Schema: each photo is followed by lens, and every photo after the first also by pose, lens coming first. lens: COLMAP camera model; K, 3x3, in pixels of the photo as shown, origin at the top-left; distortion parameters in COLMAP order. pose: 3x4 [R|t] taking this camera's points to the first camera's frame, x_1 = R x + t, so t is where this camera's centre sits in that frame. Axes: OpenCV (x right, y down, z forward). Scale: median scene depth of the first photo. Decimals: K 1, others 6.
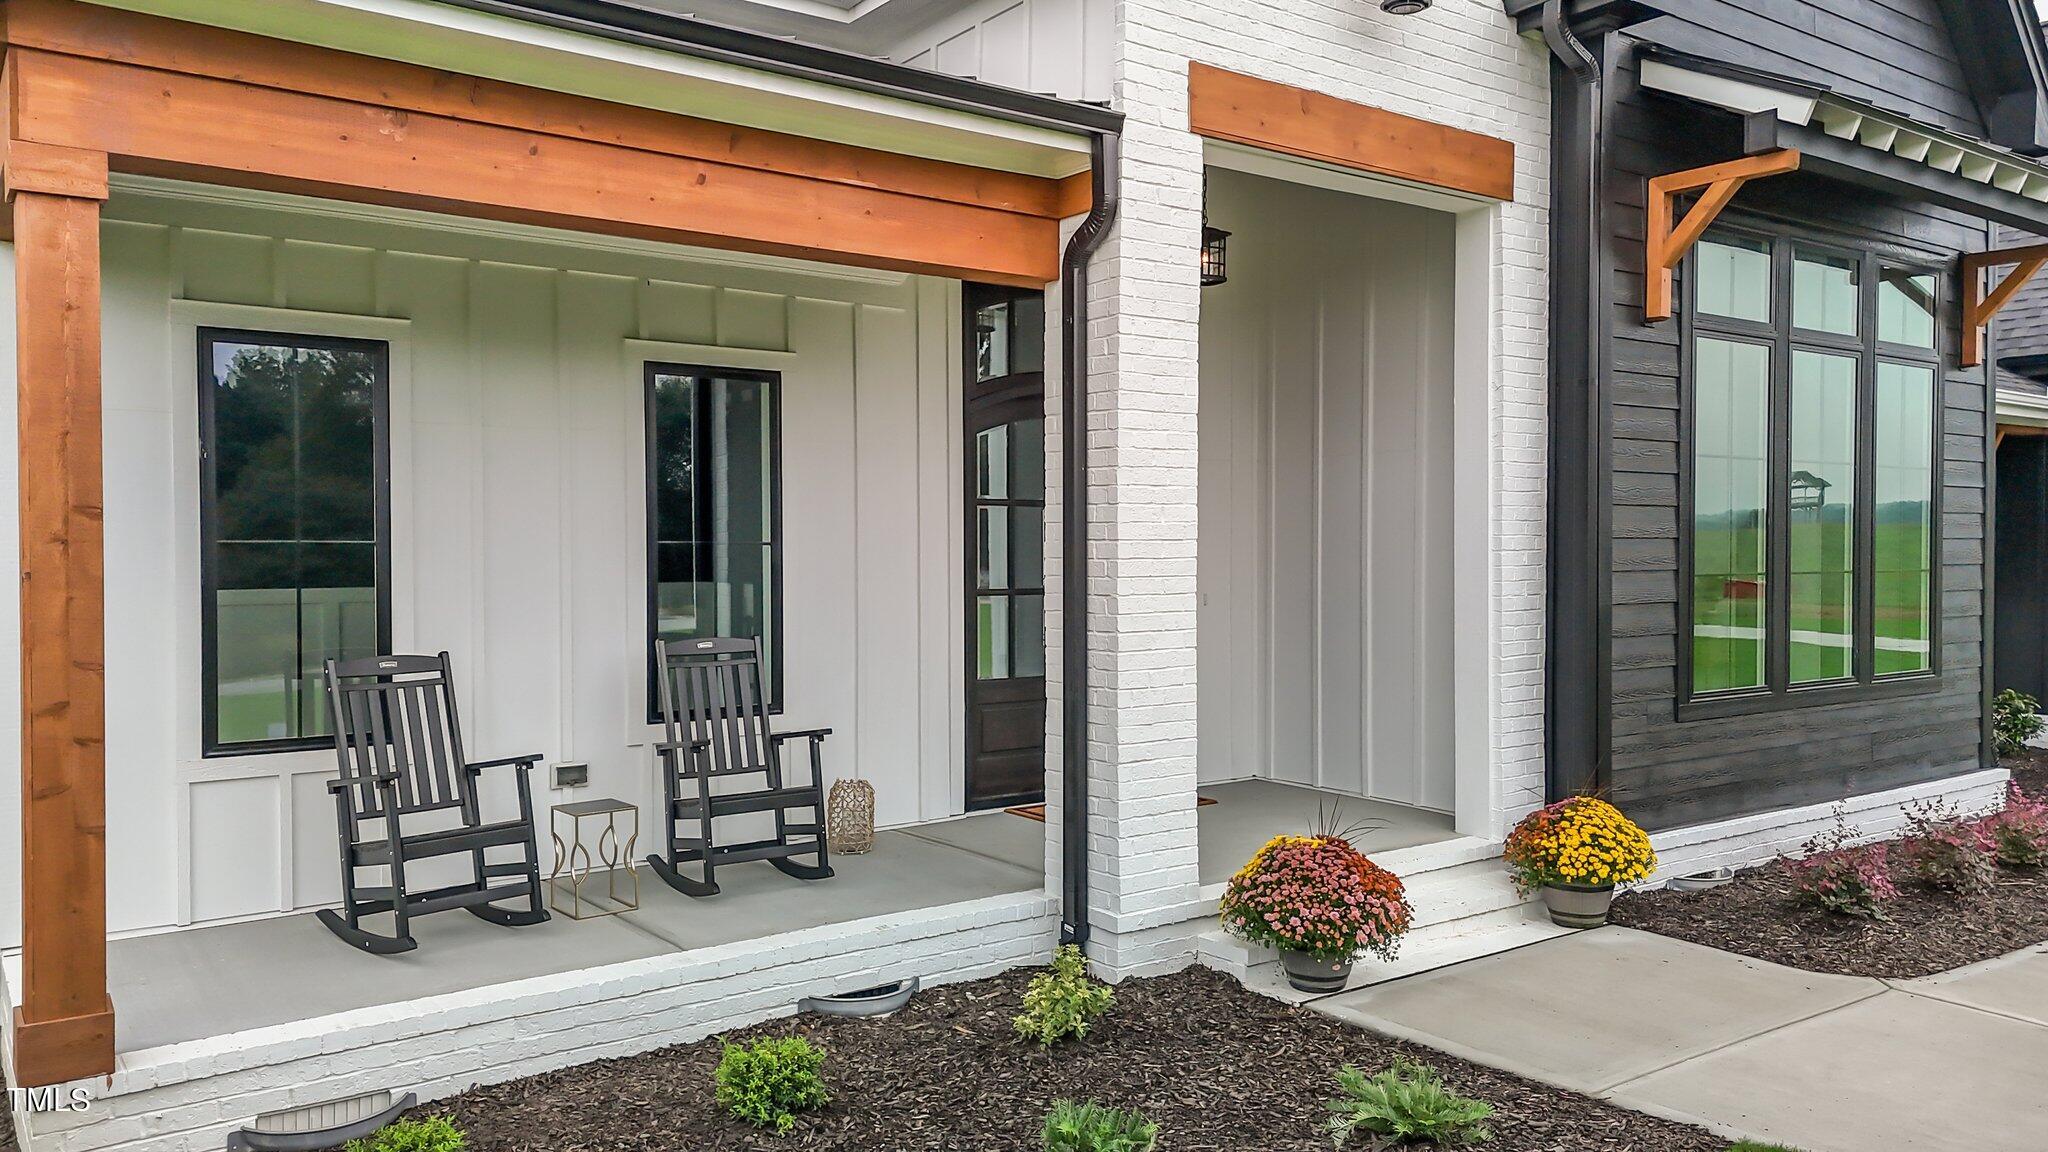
lens RADIAL K [[1519.5, 0, 1024.0], [0, 1519.5, 576.0], [0, 0, 1]] dist [0.030563, -0.005442]
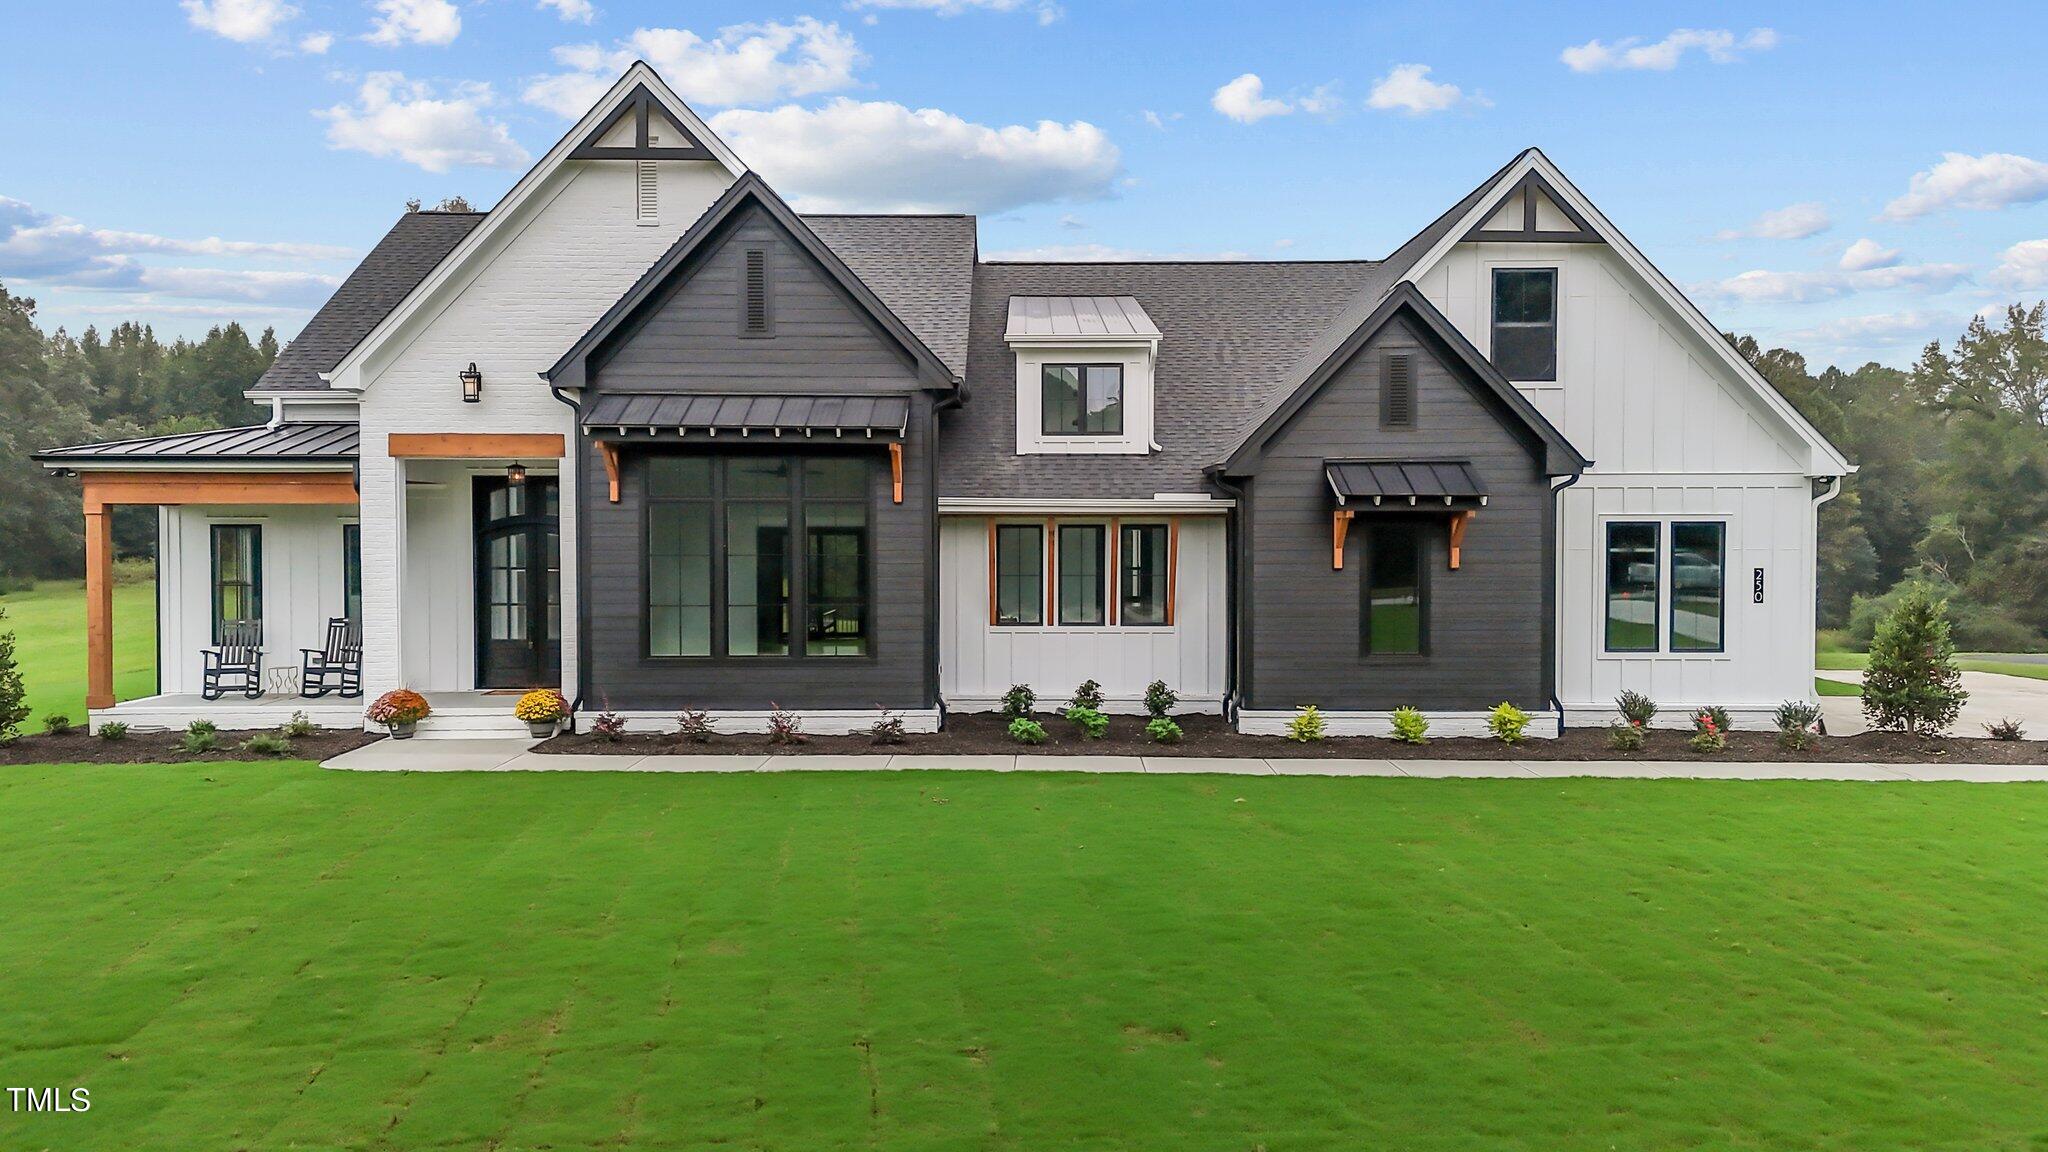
lens RADIAL K [[1497.0, 0, 1040.9], [0, 1497.0, 570.8], [0, 0, 1]] dist [0.062124, -0.002013]
pose [[0.817960, 0.016976, -0.575025, 2.749343], [-0.013718, 0.999856, 0.010005, -0.105276], [0.575112, -0.000295, 0.818074, -0.688321]]
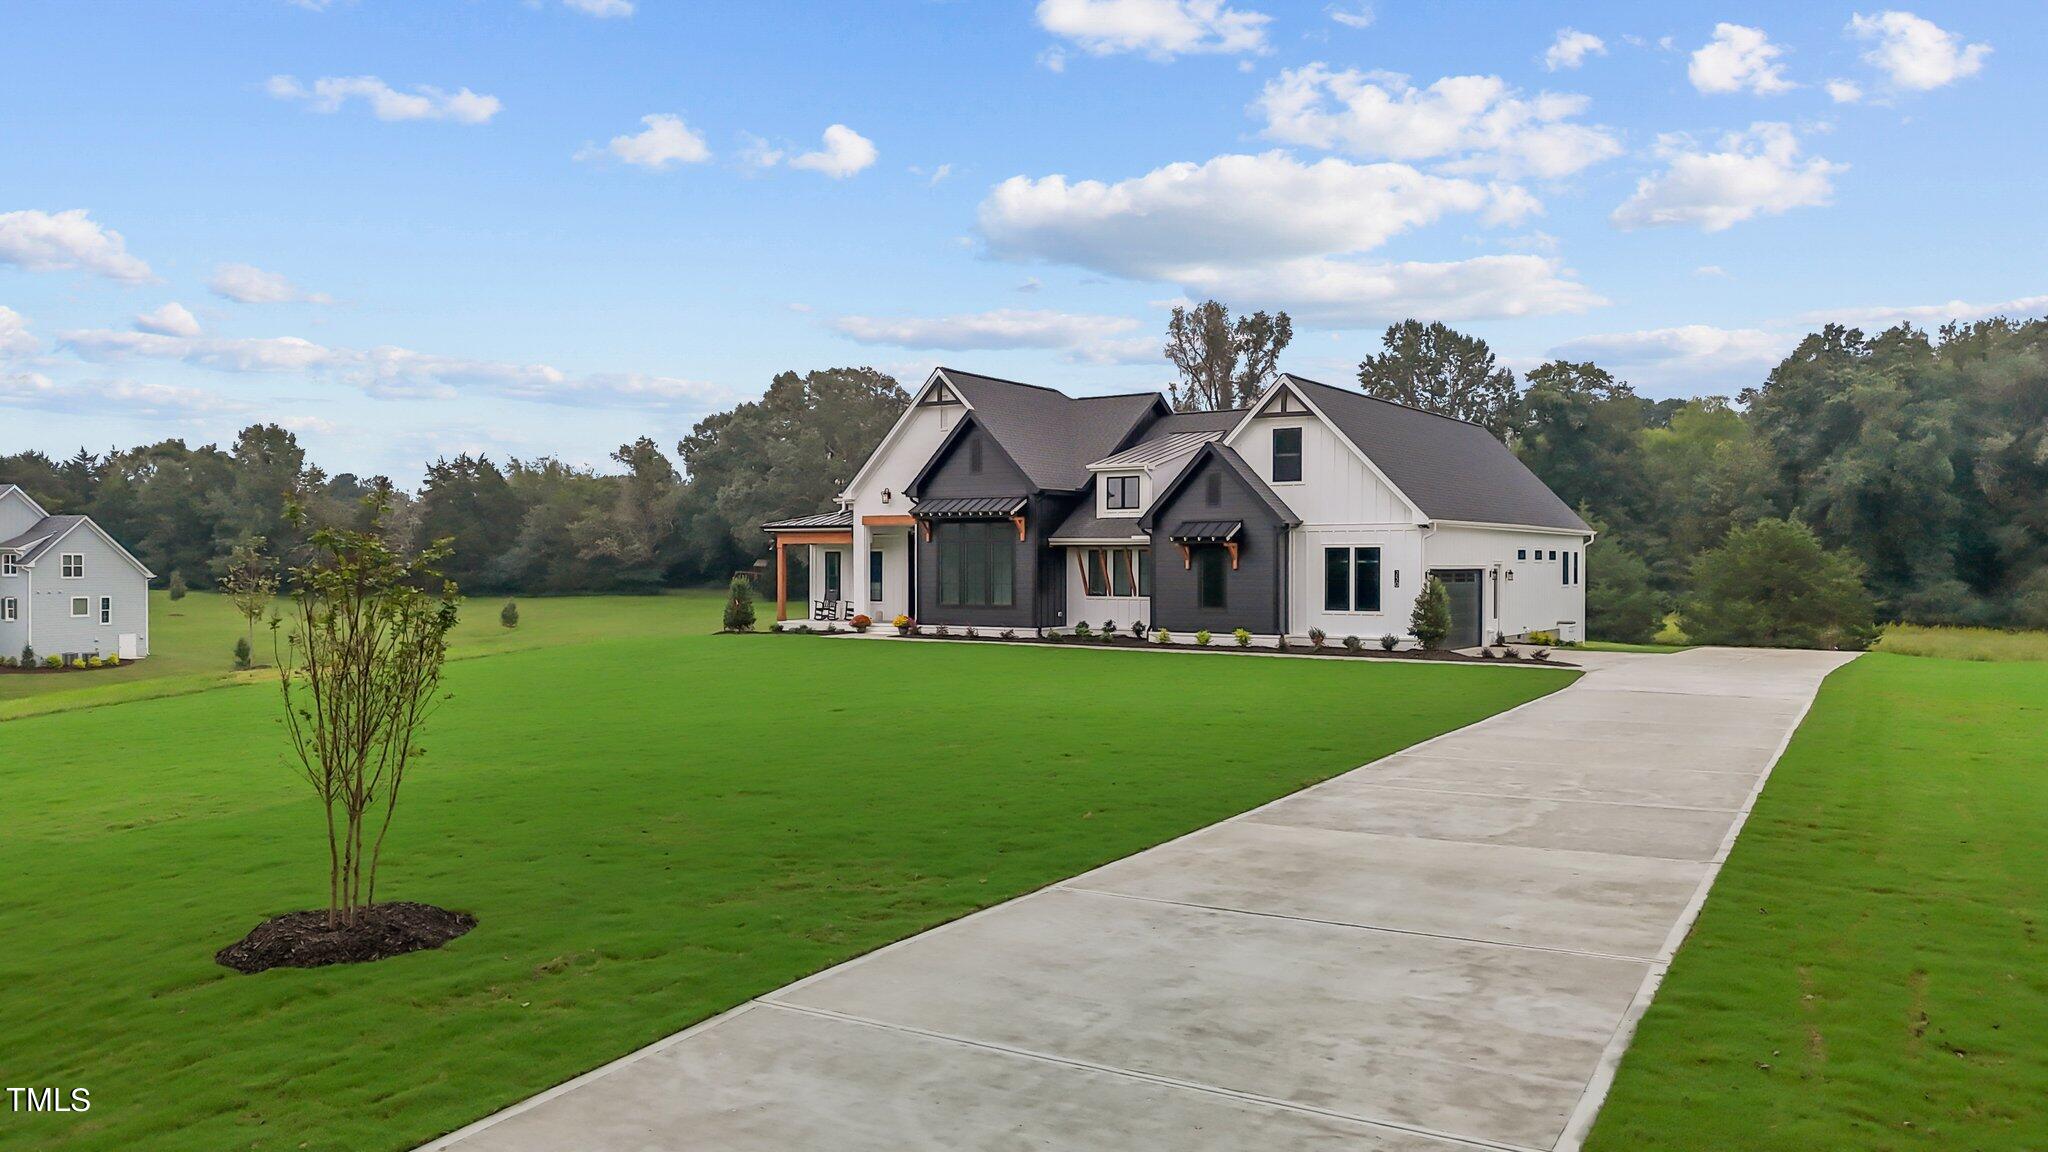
lens RADIAL K [[1519.5, 0, 1024.0], [0, 1519.5, 576.0], [0, 0, 1]] dist [0.030563, -0.005442]
pose [[0.373225, 0.009549, -0.927692, 7.260823], [-0.020525, 0.999787, 0.002033, -0.058726], [0.927514, 0.018282, 0.373342, -1.085082]]
